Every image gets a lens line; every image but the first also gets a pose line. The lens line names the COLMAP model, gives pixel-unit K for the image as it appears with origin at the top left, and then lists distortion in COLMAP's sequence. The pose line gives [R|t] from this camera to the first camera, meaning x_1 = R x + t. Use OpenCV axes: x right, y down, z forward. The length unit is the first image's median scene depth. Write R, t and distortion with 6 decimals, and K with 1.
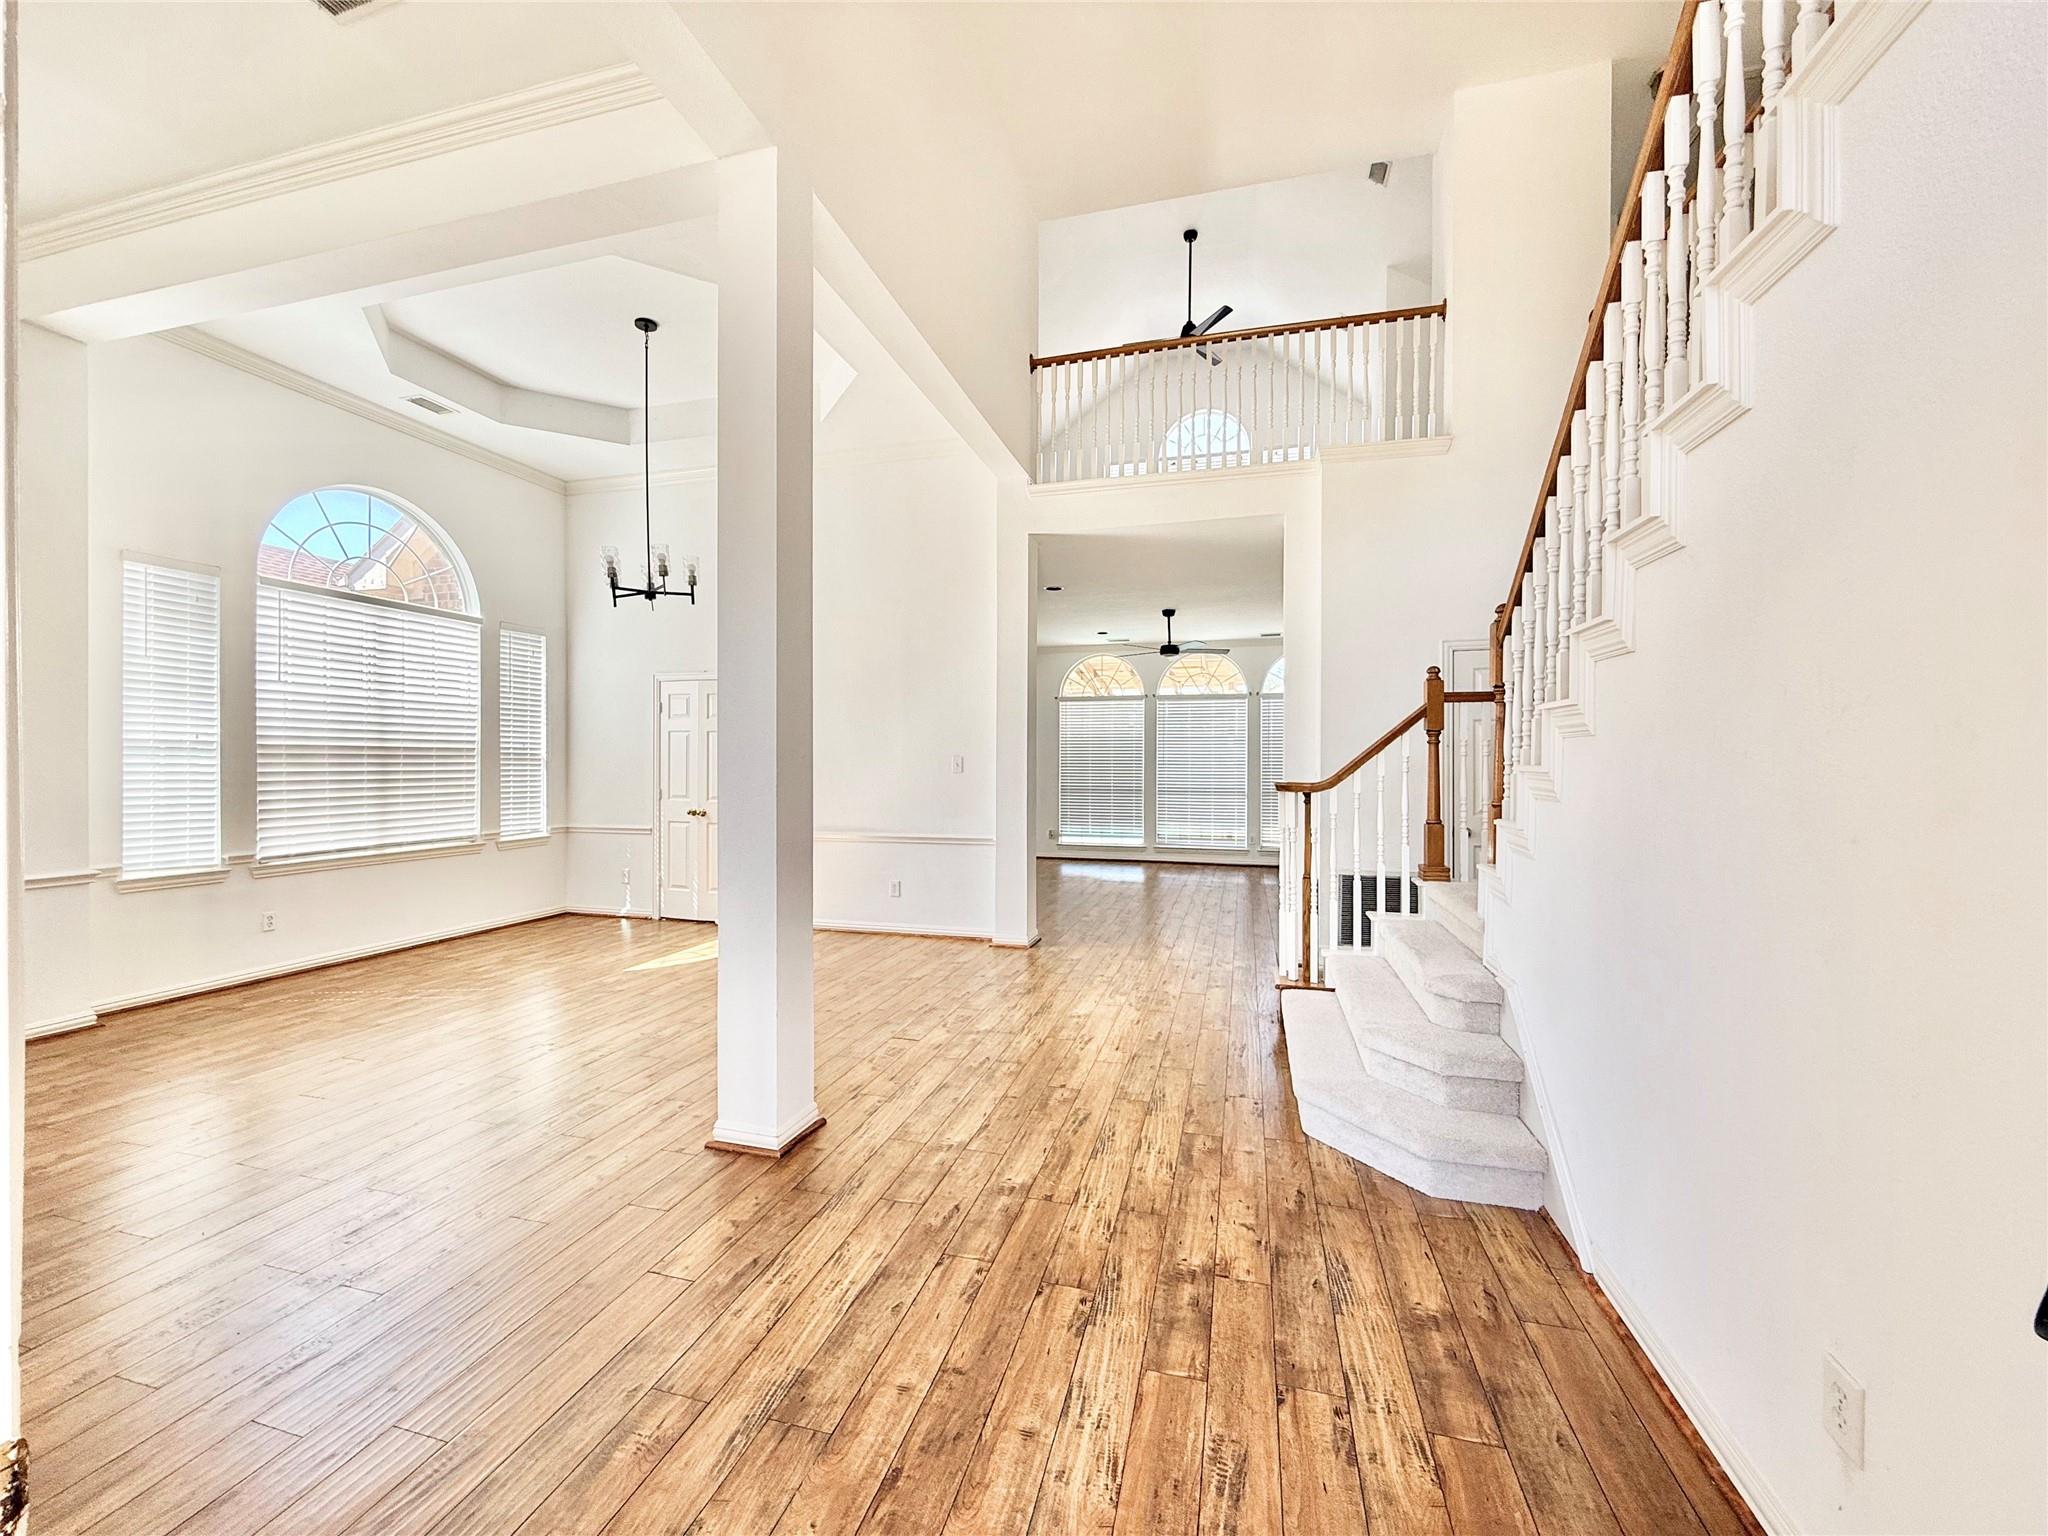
lens RADIAL K [[818.8, 0, 1020.7], [0, 818.8, 770.1], [0, 0, 1]] dist [0.000106, -0.000116]
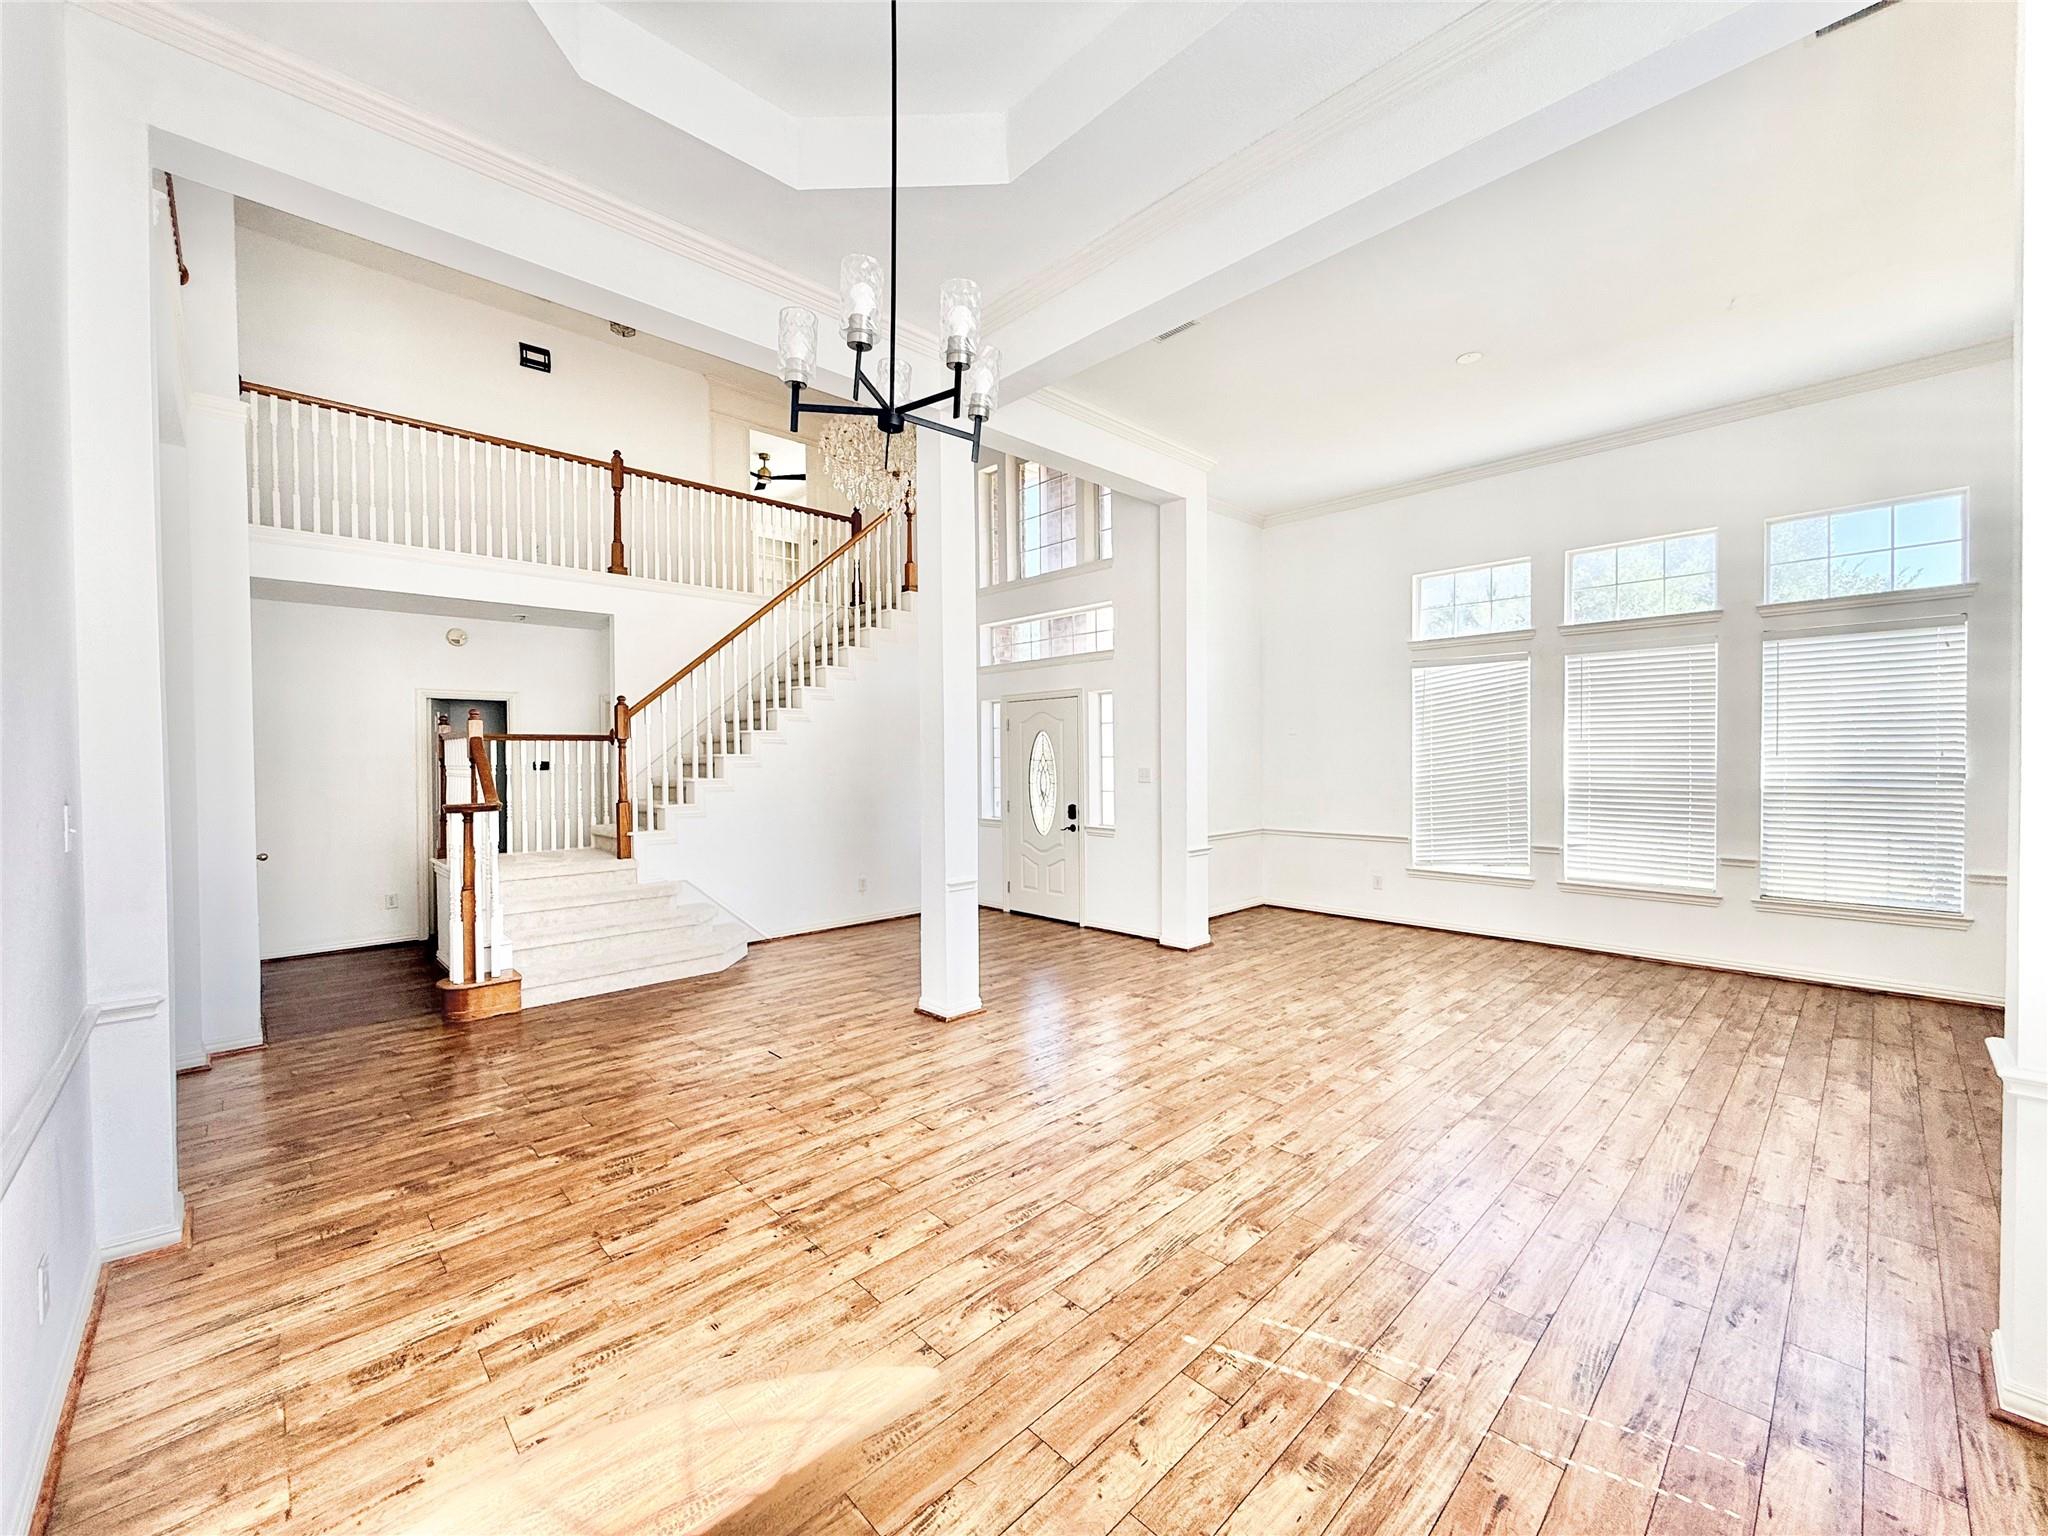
lens RADIAL K [[818.8, 0, 1020.7], [0, 818.8, 770.1], [0, 0, 1]] dist [0.000106, -0.000116]
pose [[-0.859010, -0.006406, 0.511918, -0.904665], [0.008339, 0.999614, 0.026502, -0.055760], [-0.511890, 0.027034, -0.858625, 1.659553]]
